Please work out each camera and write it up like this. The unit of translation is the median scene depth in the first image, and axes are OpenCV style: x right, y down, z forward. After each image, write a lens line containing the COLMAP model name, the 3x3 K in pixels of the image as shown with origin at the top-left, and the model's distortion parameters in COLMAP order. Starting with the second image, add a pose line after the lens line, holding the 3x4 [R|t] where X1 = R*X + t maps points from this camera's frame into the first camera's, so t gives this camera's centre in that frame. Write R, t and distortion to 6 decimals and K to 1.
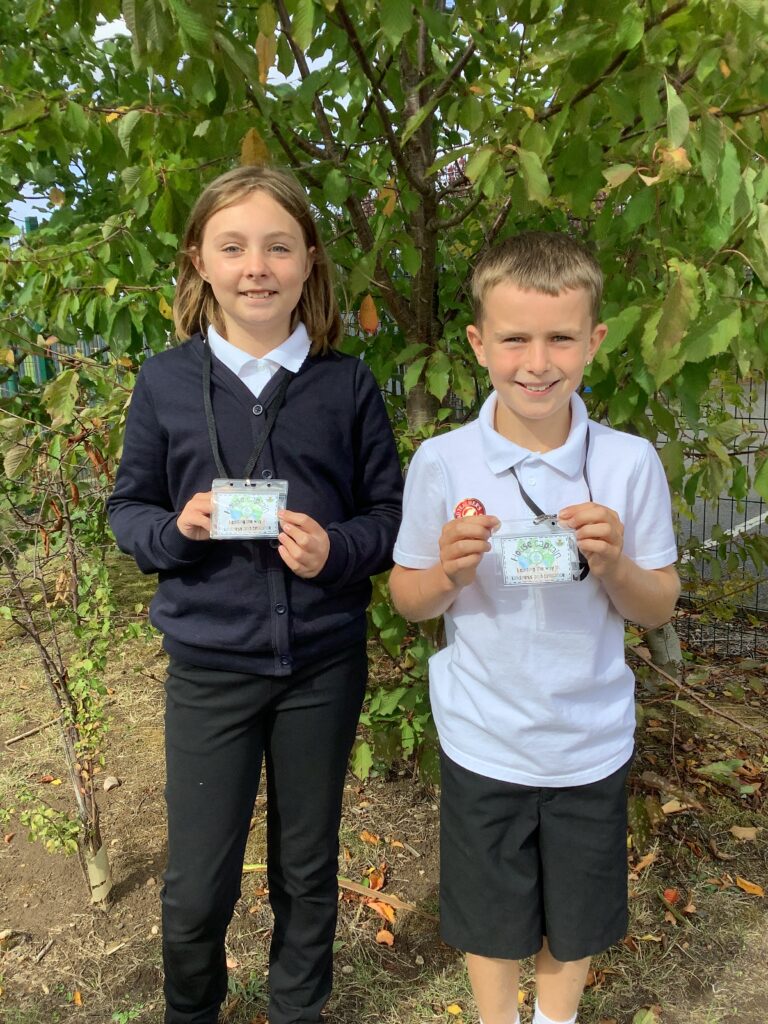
lens RADIAL K [[919.6, 0, 388.8], [0, 919.6, 510.3], [0, 0, 1]] dist [0.014612, -0.057422]
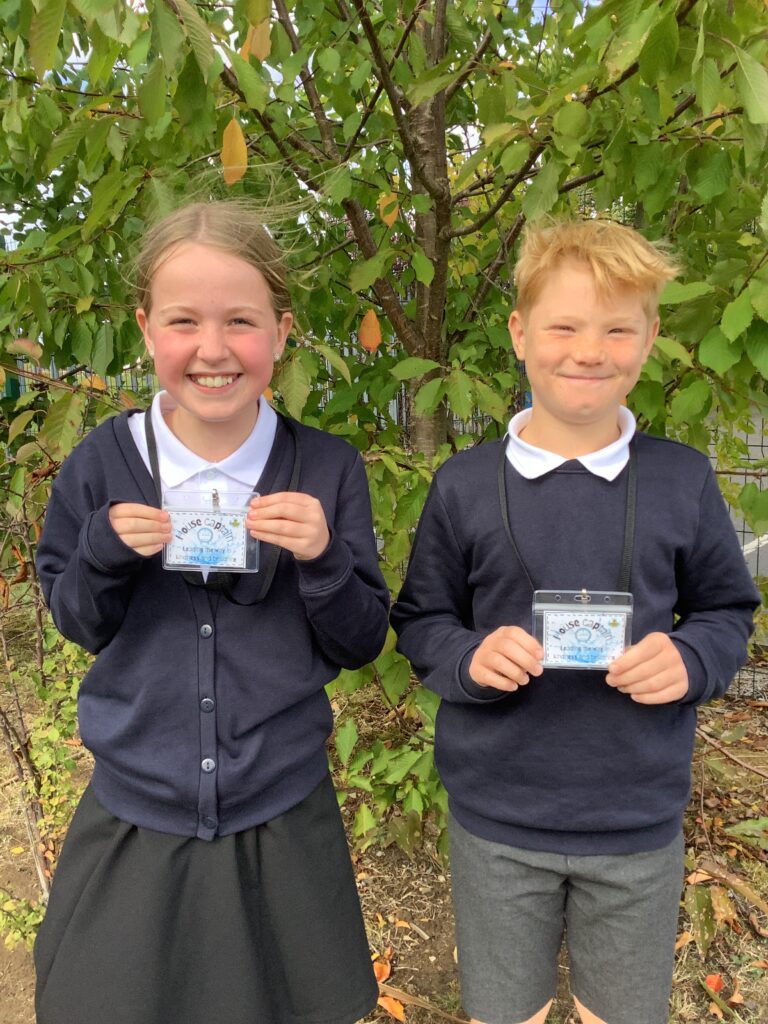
lens RADIAL K [[919.6, 0, 381.1], [0, 919.6, 506.2], [0, 0, 1]] dist [0.014612, -0.057422]
pose [[0.999691, -0.002685, 0.024717, -0.036378], [0.003444, 0.999522, -0.030714, -0.015897], [-0.024623, 0.030789, 0.999223, 0.109822]]
